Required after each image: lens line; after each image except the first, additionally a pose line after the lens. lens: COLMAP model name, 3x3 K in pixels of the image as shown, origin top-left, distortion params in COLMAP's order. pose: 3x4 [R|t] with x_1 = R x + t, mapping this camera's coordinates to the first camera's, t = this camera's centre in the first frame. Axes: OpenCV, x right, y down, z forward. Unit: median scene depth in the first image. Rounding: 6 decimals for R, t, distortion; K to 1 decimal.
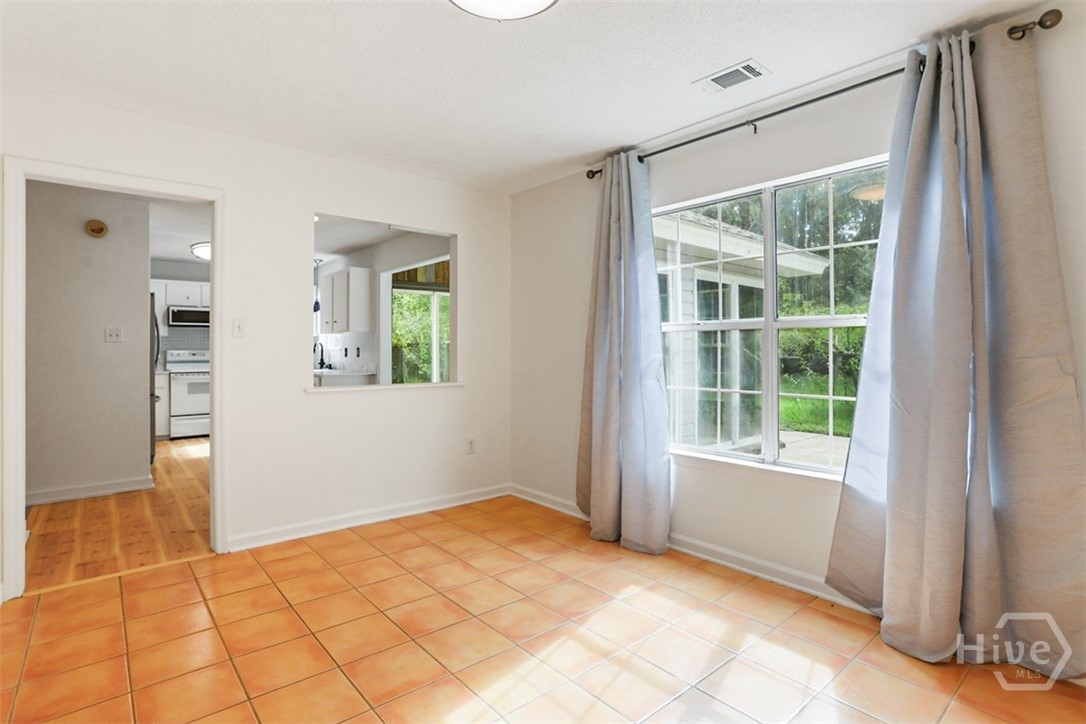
lens RADIAL K [[547.0, 0, 534.7], [0, 547.0, 342.8], [0, 0, 1]] dist [-0.034725, 0.017587]
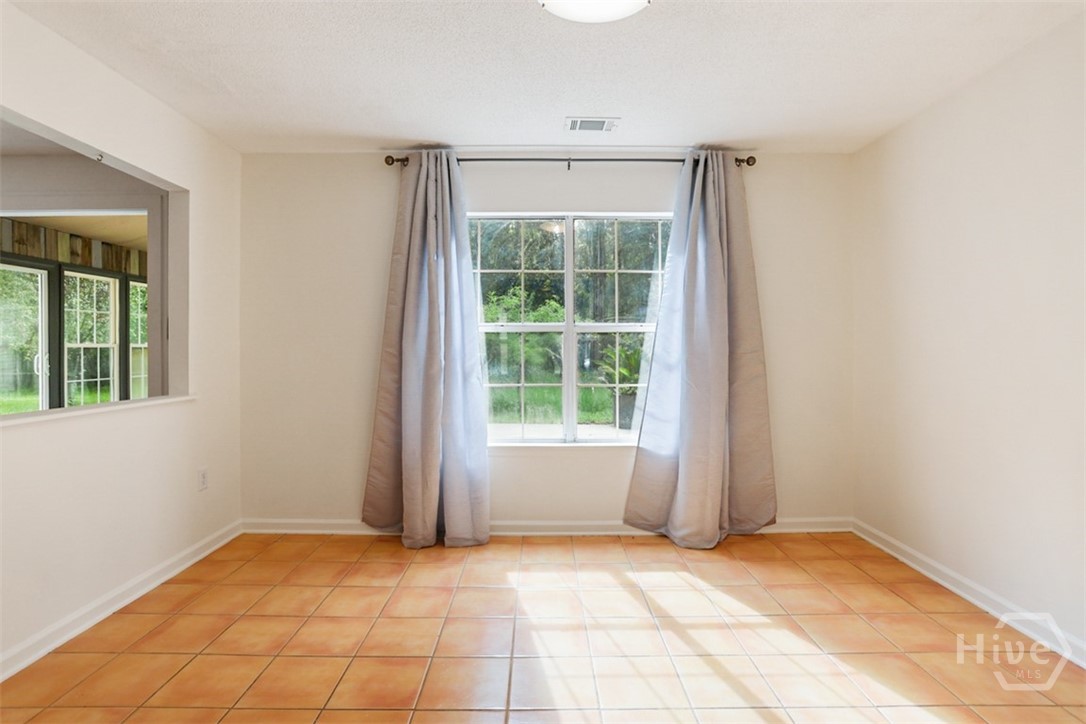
lens RADIAL K [[547.0, 0, 535.7], [0, 547.0, 345.6], [0, 0, 1]] dist [-0.034725, 0.017587]
pose [[0.639175, 0.002271, 0.769058, -0.559114], [-0.009558, 0.999942, 0.004991, -0.001071], [-0.769002, -0.010541, 0.639160, 0.267534]]
